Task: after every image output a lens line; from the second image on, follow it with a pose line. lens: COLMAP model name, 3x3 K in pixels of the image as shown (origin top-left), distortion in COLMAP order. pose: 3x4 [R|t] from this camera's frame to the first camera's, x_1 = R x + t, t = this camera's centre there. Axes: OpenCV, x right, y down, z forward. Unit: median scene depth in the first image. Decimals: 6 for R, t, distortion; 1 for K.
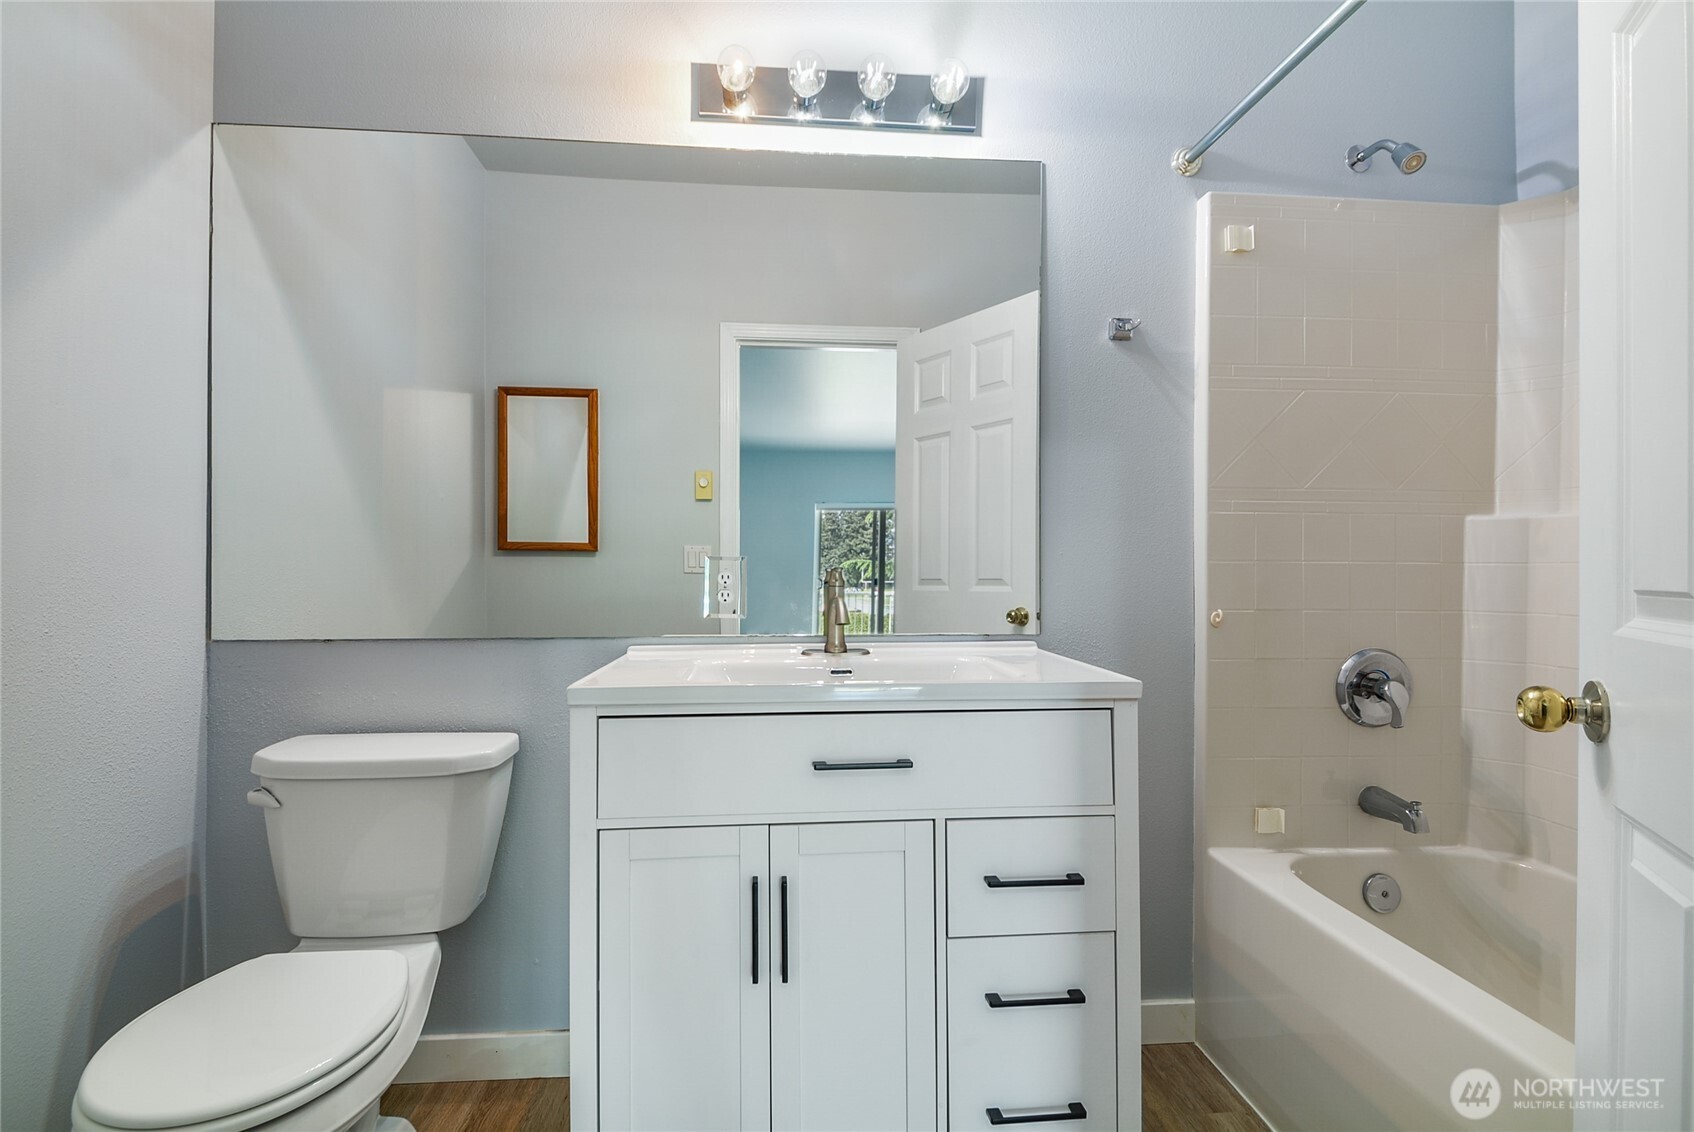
lens RADIAL K [[769.3, 0, 853.6], [0, 769.3, 566.6], [0, 0, 1]] dist [0.018560, -0.008754]
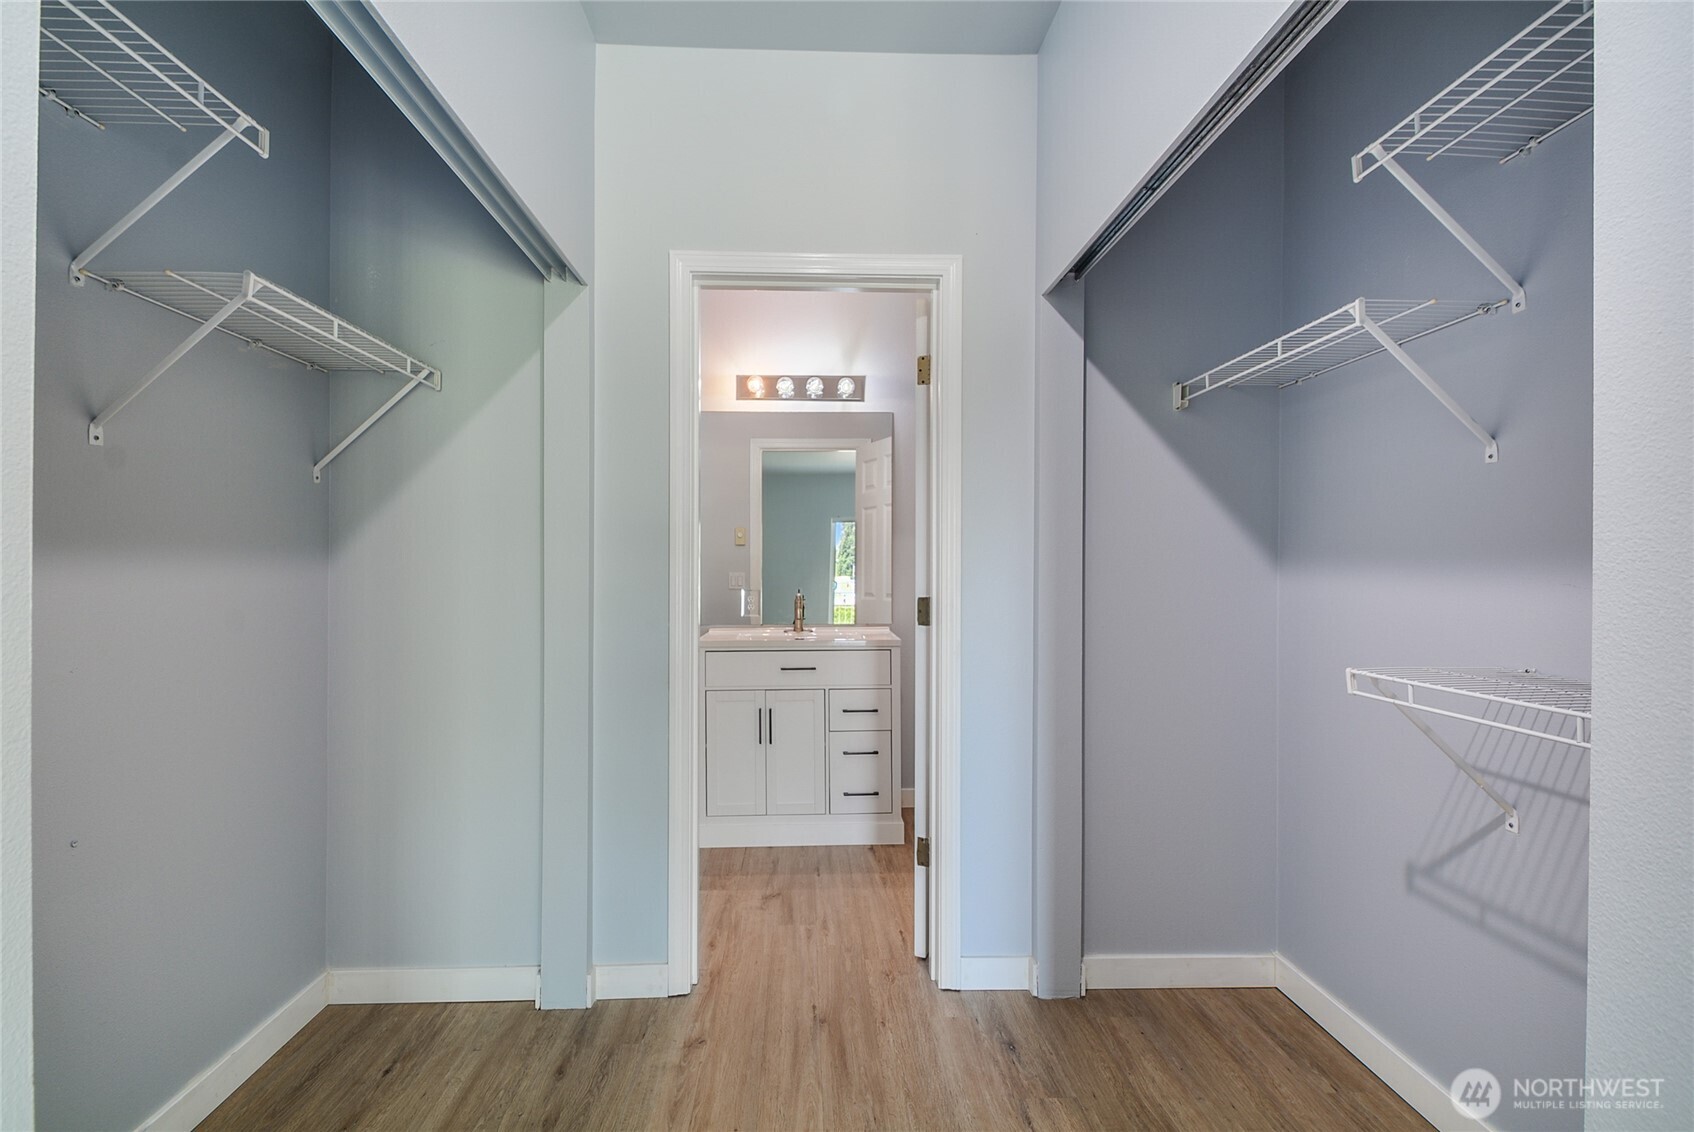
lens RADIAL K [[769.3, 0, 840.2], [0, 769.3, 566.7], [0, 0, 1]] dist [0.018560, -0.008754]
pose [[0.998250, 0.000712, -0.059126, 0.323469], [-0.000567, 0.999997, 0.002470, -0.119705], [0.059128, -0.002432, 0.998247, -1.757724]]
